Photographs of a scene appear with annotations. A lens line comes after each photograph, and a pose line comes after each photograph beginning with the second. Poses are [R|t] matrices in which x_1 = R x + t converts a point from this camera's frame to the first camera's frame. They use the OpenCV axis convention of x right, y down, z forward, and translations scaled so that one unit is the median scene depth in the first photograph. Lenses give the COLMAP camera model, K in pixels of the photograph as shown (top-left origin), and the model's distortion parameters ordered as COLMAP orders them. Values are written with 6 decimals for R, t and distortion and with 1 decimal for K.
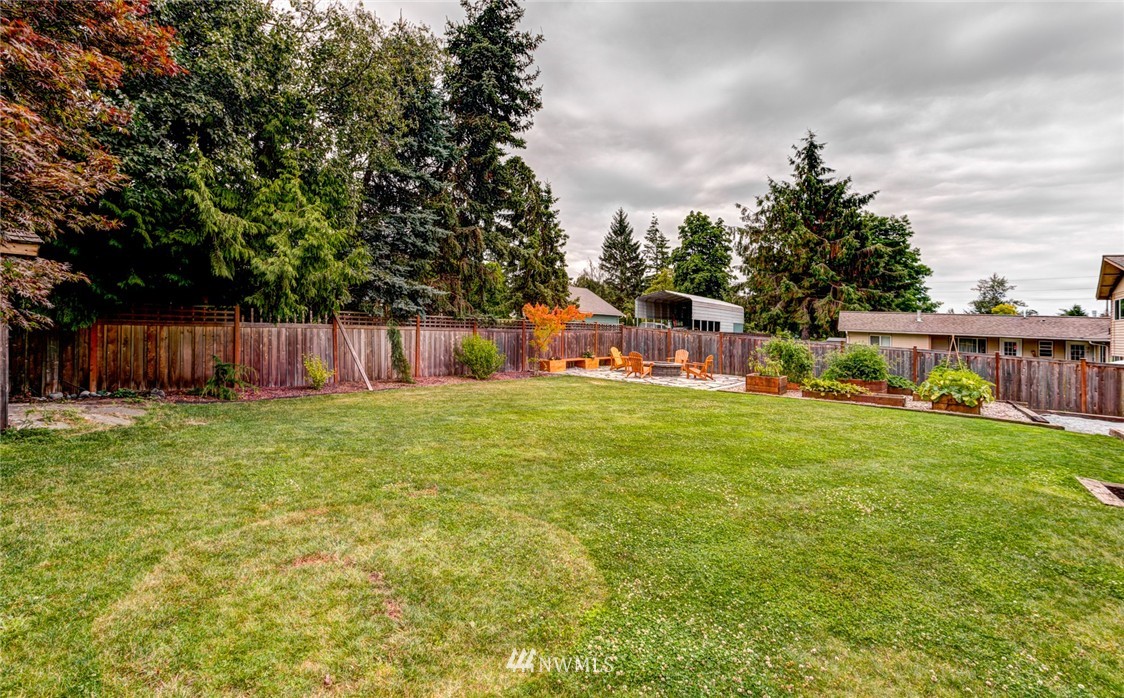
lens RADIAL K [[558.8, 0, 564.3], [0, 558.8, 298.3], [0, 0, 1]] dist [-0.001343, 0.000628]
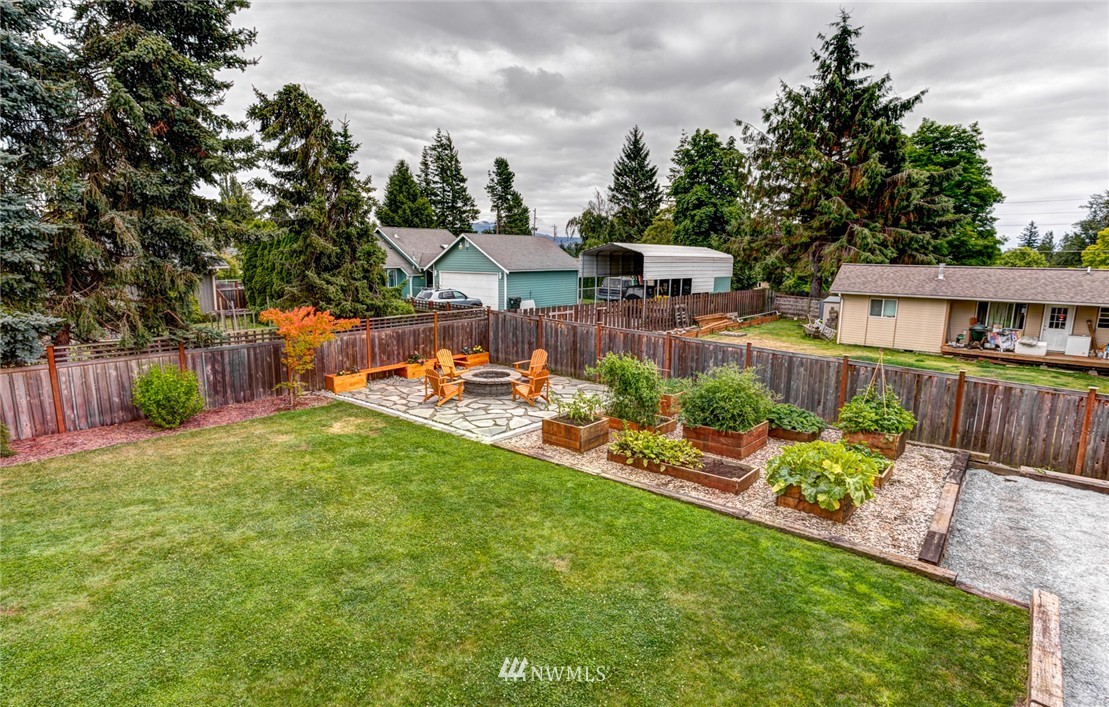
lens RADIAL K [[597.6, 0, 523.6], [0, 597.6, 367.3], [0, 0, 1]] dist [-0.050384, 0.028188]
pose [[0.992461, -0.007315, -0.122340, 0.118217], [0.034307, 0.974892, 0.220018, -0.024592], [0.117659, -0.222556, 0.967794, 0.095948]]
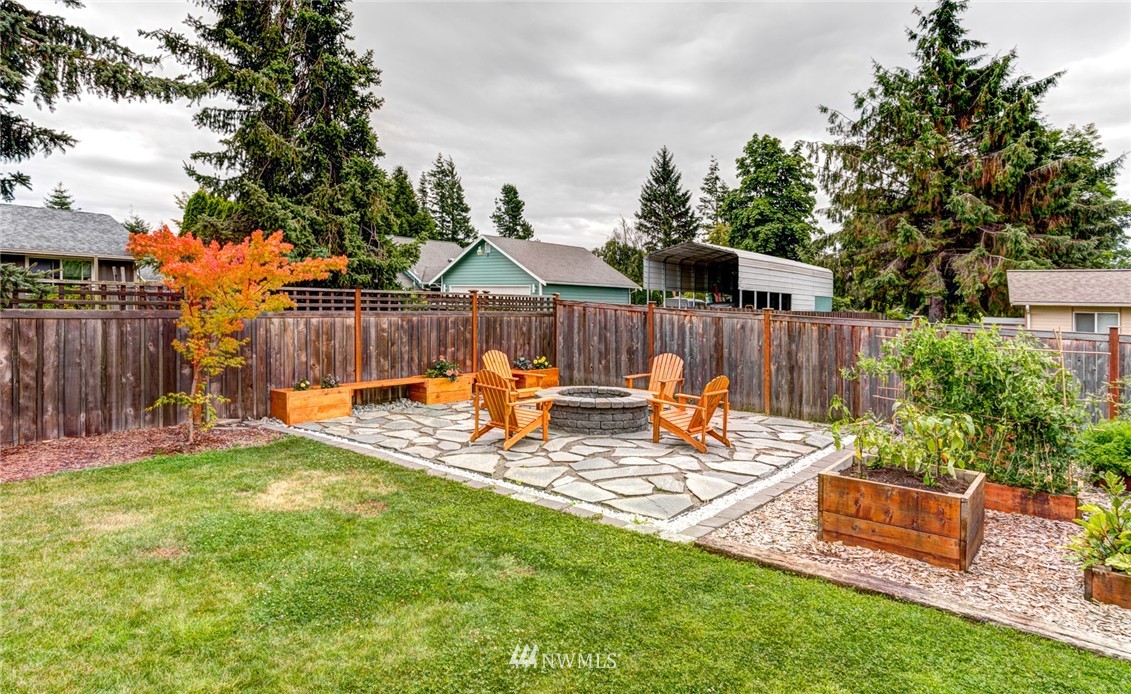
lens RADIAL K [[681.4, 0, 530.7], [0, 681.4, 315.1], [0, 0, 1]] dist [-0.051875, 0.038085]
pose [[0.993295, -0.017173, -0.114321, 0.069867], [0.023943, 0.998023, 0.058105, 0.013405], [0.113097, -0.060453, 0.991743, 0.206961]]
